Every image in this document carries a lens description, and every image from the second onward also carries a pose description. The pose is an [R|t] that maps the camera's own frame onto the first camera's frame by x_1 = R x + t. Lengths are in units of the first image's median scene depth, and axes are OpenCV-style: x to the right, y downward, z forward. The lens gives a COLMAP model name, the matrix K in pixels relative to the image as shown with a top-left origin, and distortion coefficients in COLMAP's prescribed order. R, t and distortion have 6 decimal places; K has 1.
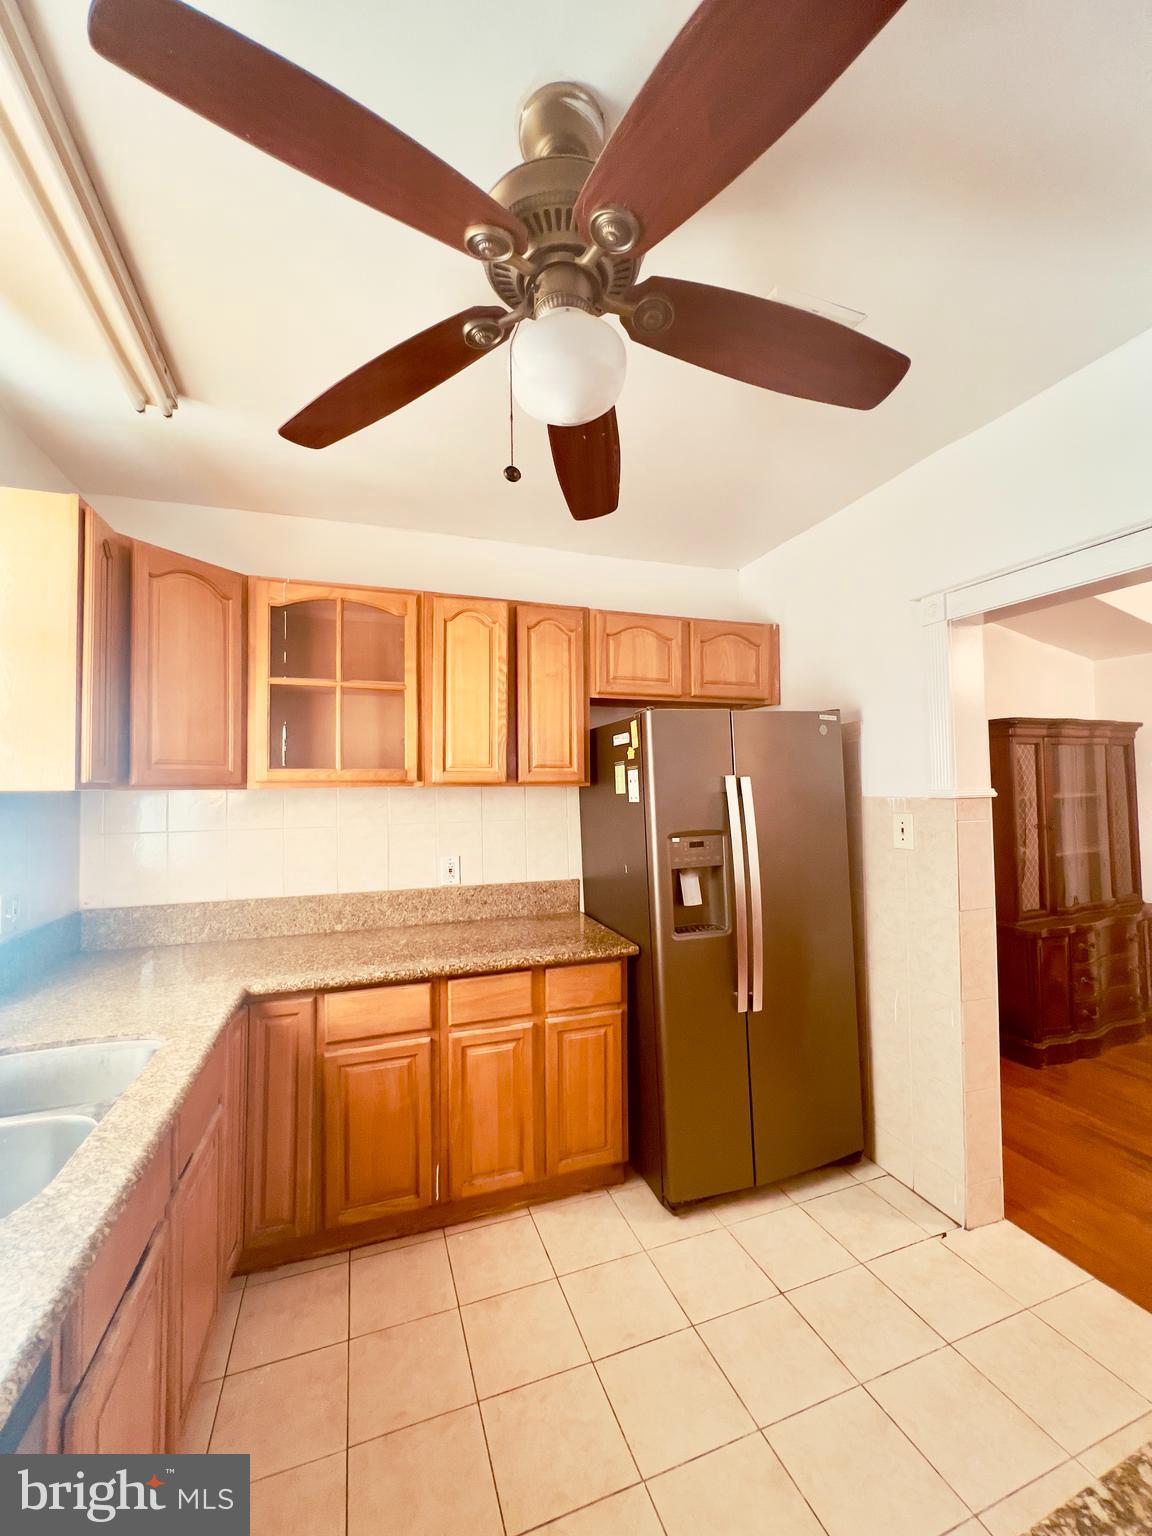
lens RADIAL K [[616.8, 0, 578.5], [0, 616.8, 766.9], [0, 0, 1]] dist [-0.001548, 0.000234]
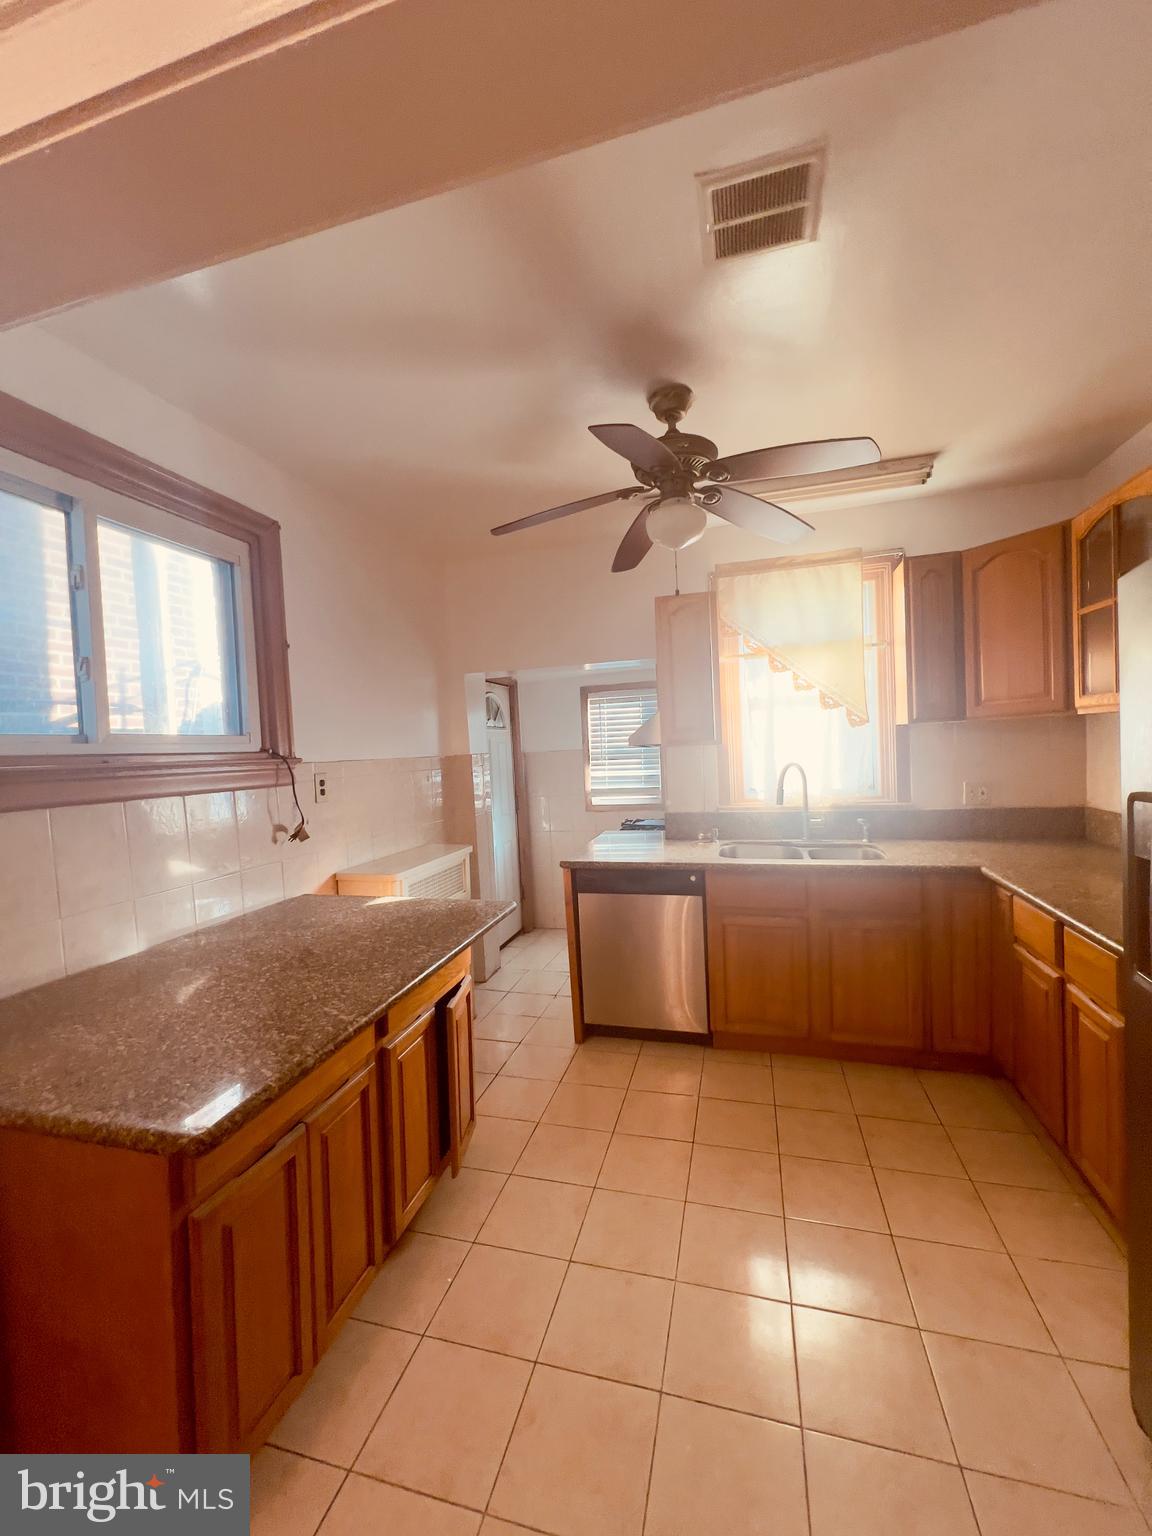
lens RADIAL K [[616.8, 0, 575.1], [0, 616.8, 768.3], [0, 0, 1]] dist [-0.001548, 0.000234]
pose [[-0.576851, 0.069427, -0.813894, 0.879722], [0.080613, 0.996356, 0.027857, 0.028040], [0.812862, -0.049541, -0.580346, 0.892504]]
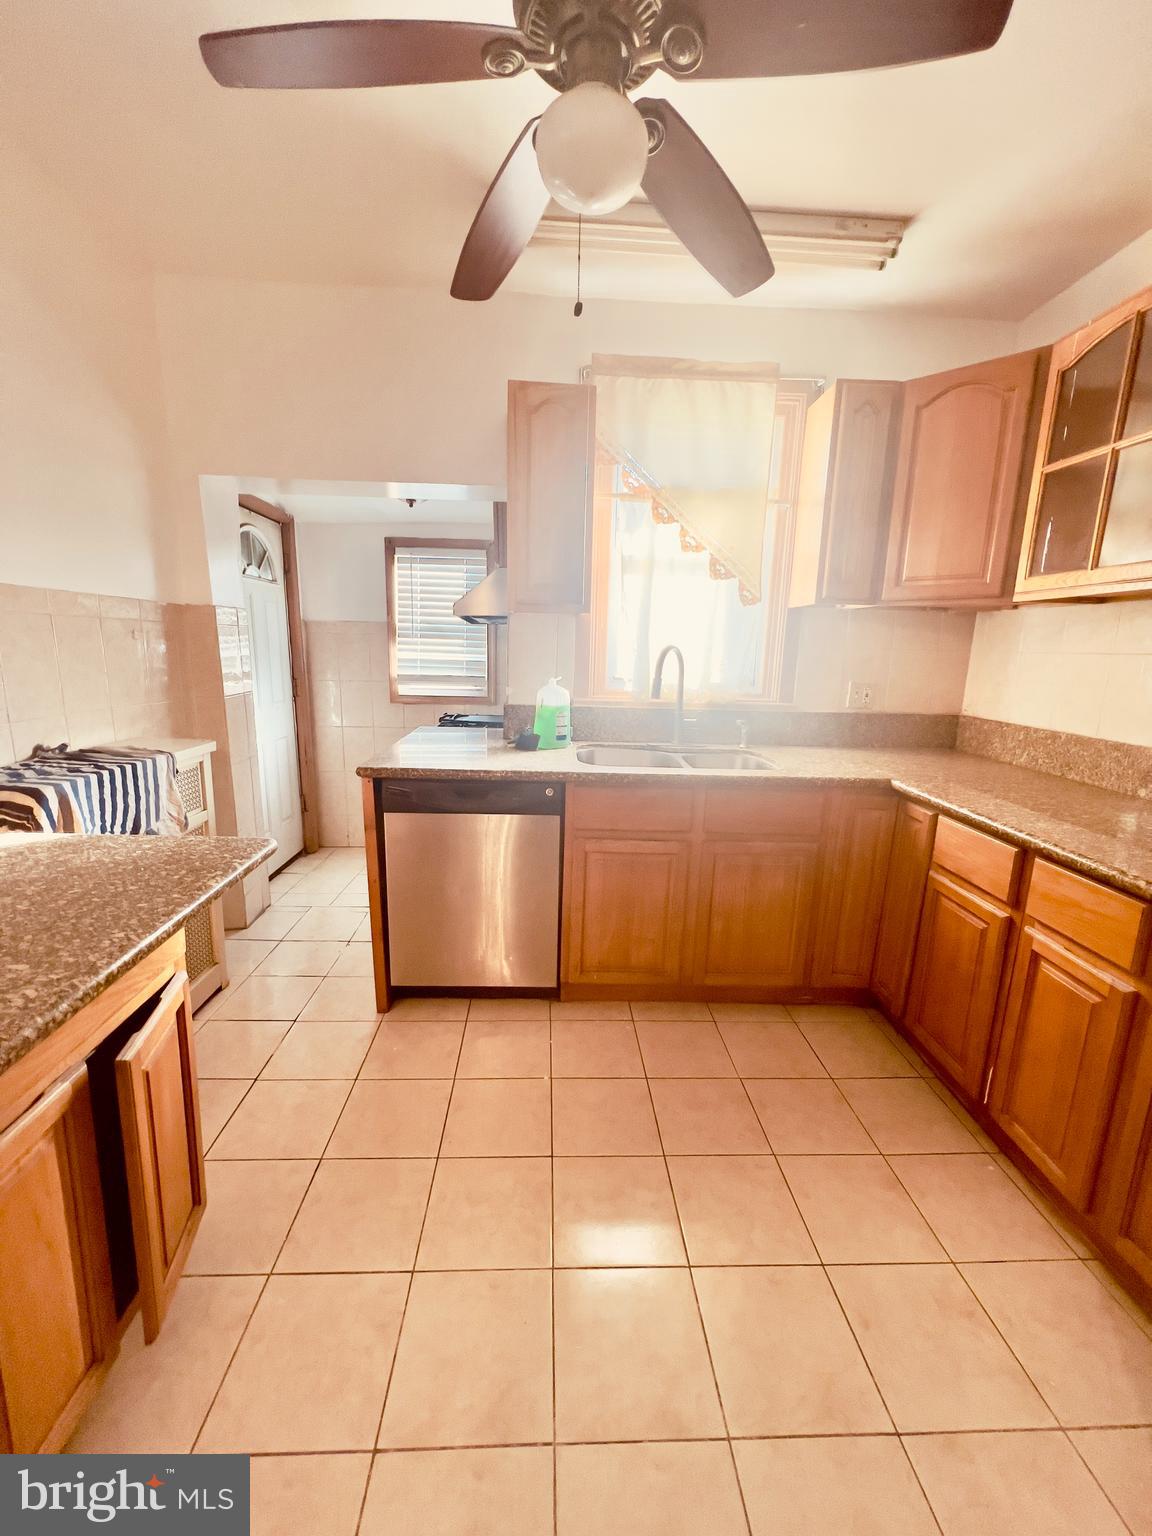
lens RADIAL K [[616.8, 0, 579.1], [0, 616.8, 769.5], [0, 0, 1]] dist [-0.001548, 0.000234]
pose [[-0.294115, 0.193964, -0.935881, 0.568276], [0.009296, 0.979725, 0.200129, 0.090108], [0.955725, 0.050161, -0.289955, 0.648703]]
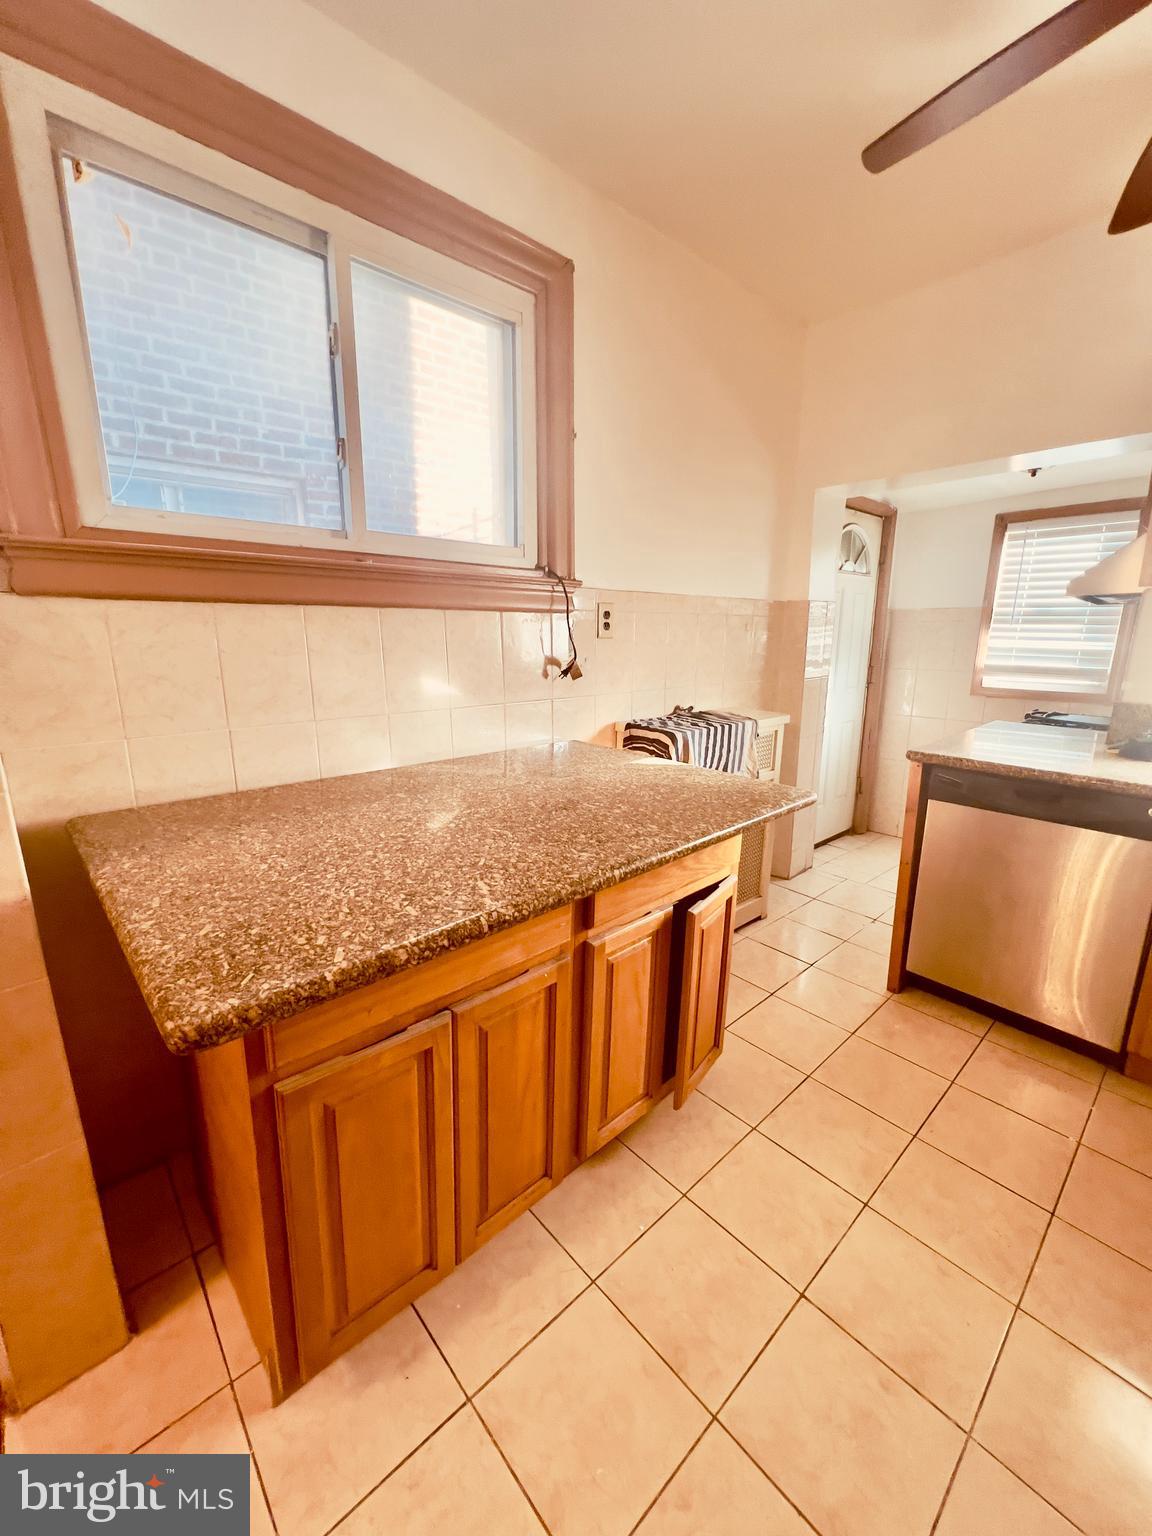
lens RADIAL K [[616.8, 0, 574.2], [0, 616.8, 768.7], [0, 0, 1]] dist [-0.001548, 0.000234]
pose [[-0.925746, 0.094429, -0.366166, 0.633832], [0.020868, 0.979601, 0.199868, 0.094685], [0.377570, 0.177386, -0.908832, 0.741695]]
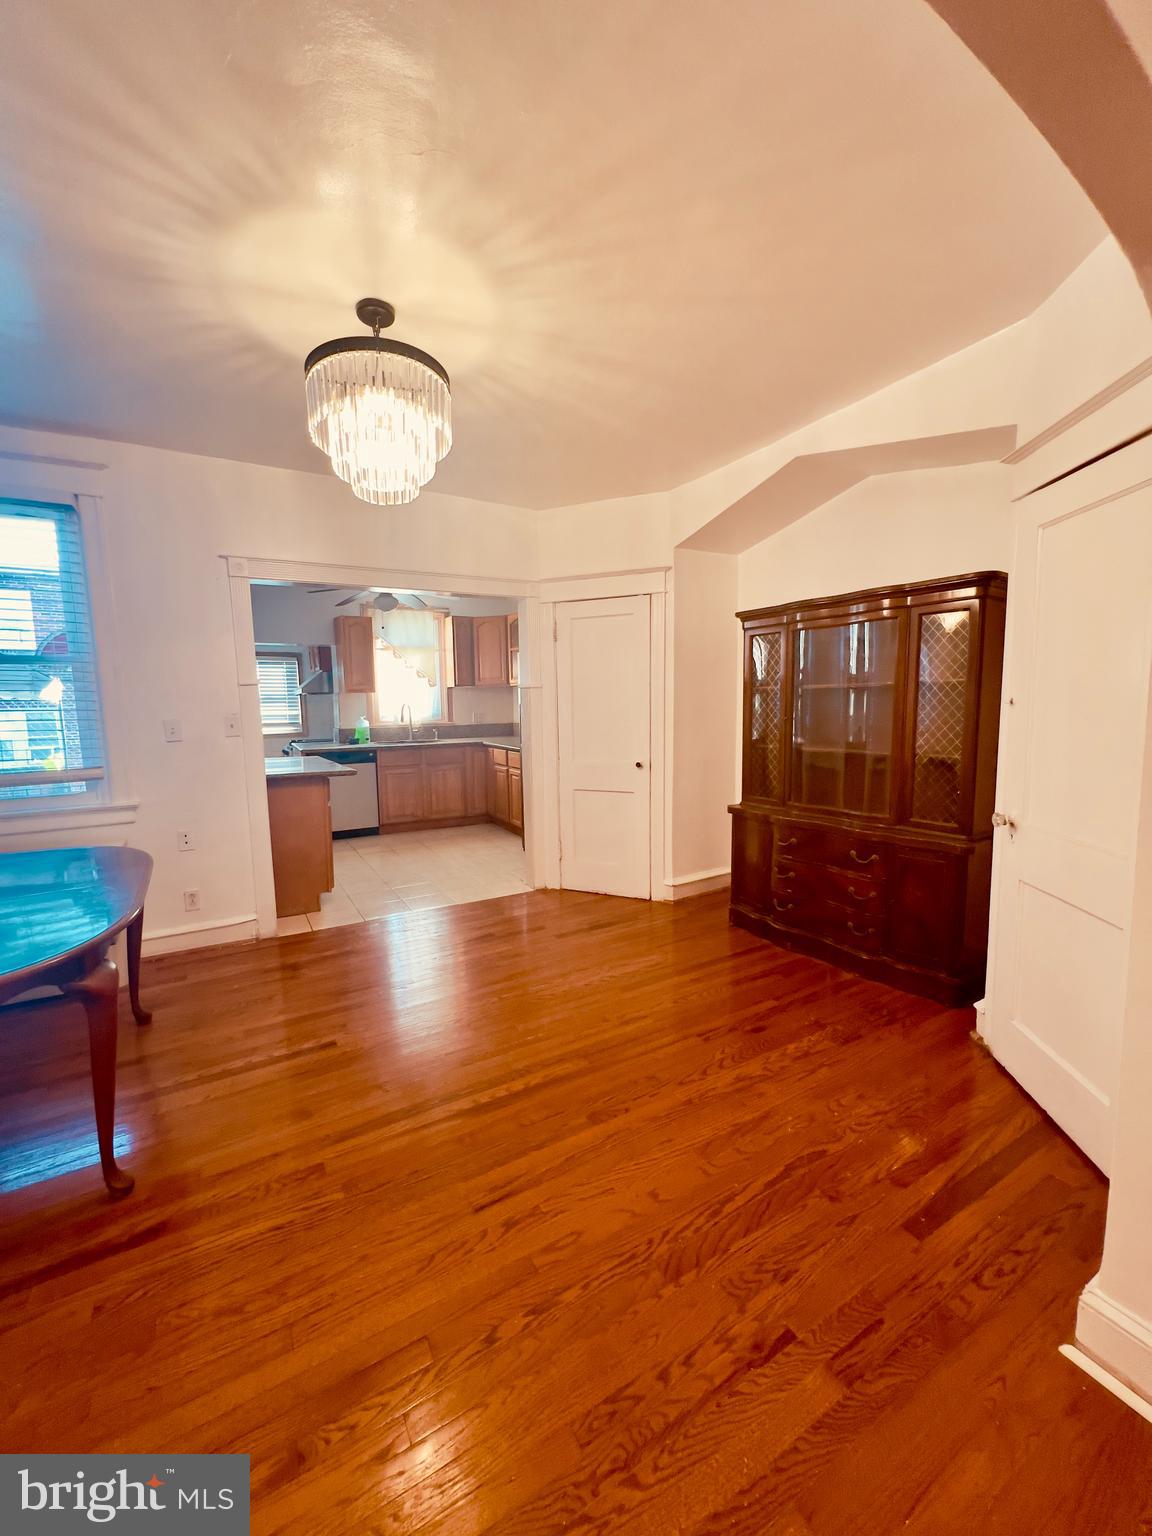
lens RADIAL K [[616.8, 0, 579.9], [0, 616.8, 766.5], [0, 0, 1]] dist [-0.001548, 0.000234]
pose [[0.175459, 0.121787, -0.976925, 2.577294], [0.047322, 0.990129, 0.131932, 0.045329], [0.983349, -0.069379, 0.167964, 0.784769]]
